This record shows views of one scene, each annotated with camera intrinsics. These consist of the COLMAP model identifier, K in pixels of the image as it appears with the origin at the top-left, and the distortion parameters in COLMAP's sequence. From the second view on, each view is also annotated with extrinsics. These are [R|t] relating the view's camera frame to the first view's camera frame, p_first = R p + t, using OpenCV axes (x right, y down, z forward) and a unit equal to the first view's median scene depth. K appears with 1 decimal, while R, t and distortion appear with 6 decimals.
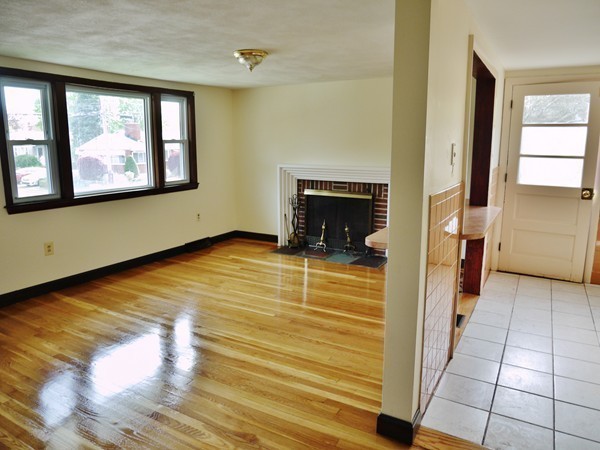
lens RADIAL K [[431.5, 0, 300.0], [0, 431.5, 225.0], [0, 0, 1]] dist [-0.073373, 0.027801]
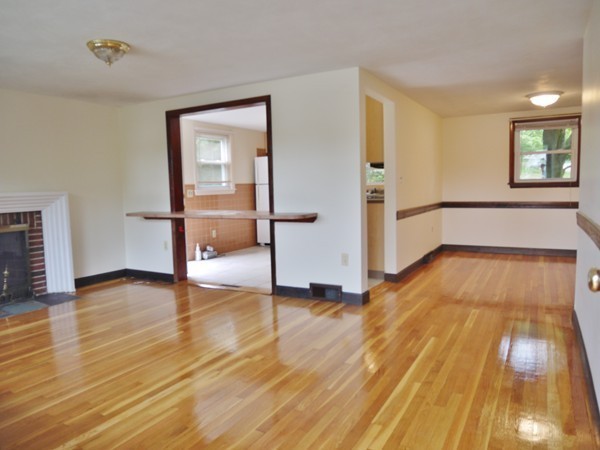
lens RADIAL K [[431.5, 0, 300.0], [0, 431.5, 225.0], [0, 0, 1]] dist [-0.073373, 0.027801]
pose [[-0.006112, -0.091422, 0.995793, -0.743601], [0.207460, 0.974030, 0.090697, -0.038317], [-0.978224, 0.207141, 0.013013, 0.519714]]
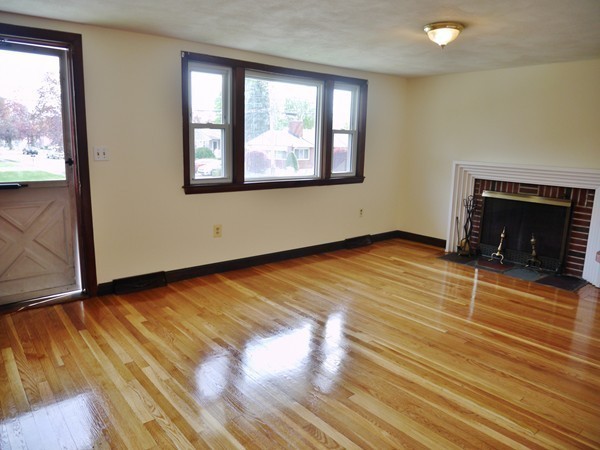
lens RADIAL K [[431.5, 0, 300.0], [0, 431.5, 225.0], [0, 0, 1]] dist [-0.073373, 0.027801]
pose [[0.937493, 0.086209, -0.337156, -0.050221], [-0.086507, 0.996150, 0.014170, 0.008669], [0.337080, 0.015882, 0.941342, 0.075088]]
